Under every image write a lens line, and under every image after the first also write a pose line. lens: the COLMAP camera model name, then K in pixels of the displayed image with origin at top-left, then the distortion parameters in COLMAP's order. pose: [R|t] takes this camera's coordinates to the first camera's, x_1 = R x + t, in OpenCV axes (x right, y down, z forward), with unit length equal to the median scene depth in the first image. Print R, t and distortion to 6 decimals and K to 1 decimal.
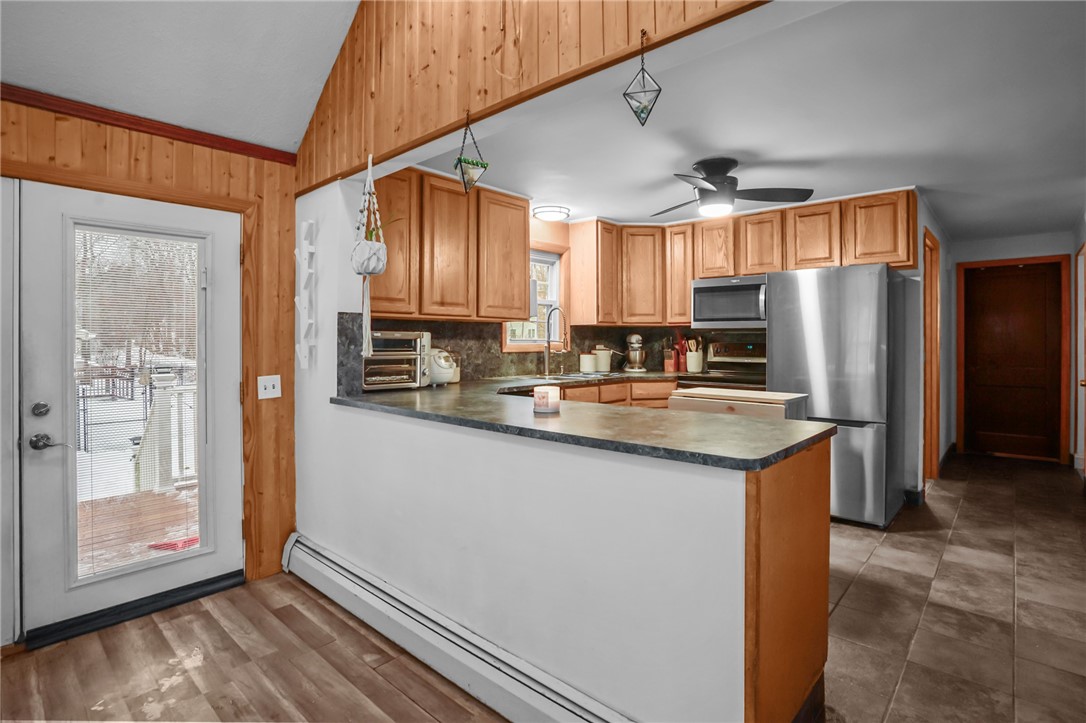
lens RADIAL K [[541.0, 0, 538.9], [0, 541.0, 337.6], [0, 0, 1]] dist [-0.083771, 0.043328]
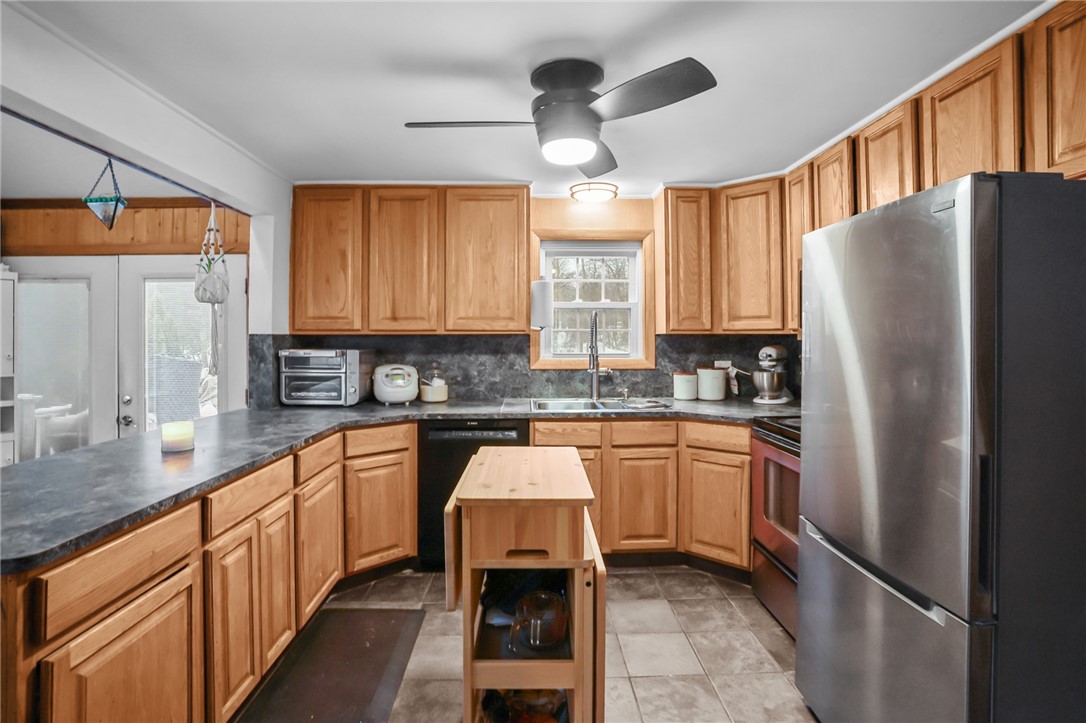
lens RADIAL K [[540.2, 0, 542.5], [0, 540.2, 331.4], [0, 0, 1]] dist [-0.083515, 0.042956]
pose [[0.697441, -0.008577, -0.716591, 0.582936], [0.006597, 0.999963, -0.005548, -0.028897], [0.716612, -0.000857, 0.697472, 0.447787]]
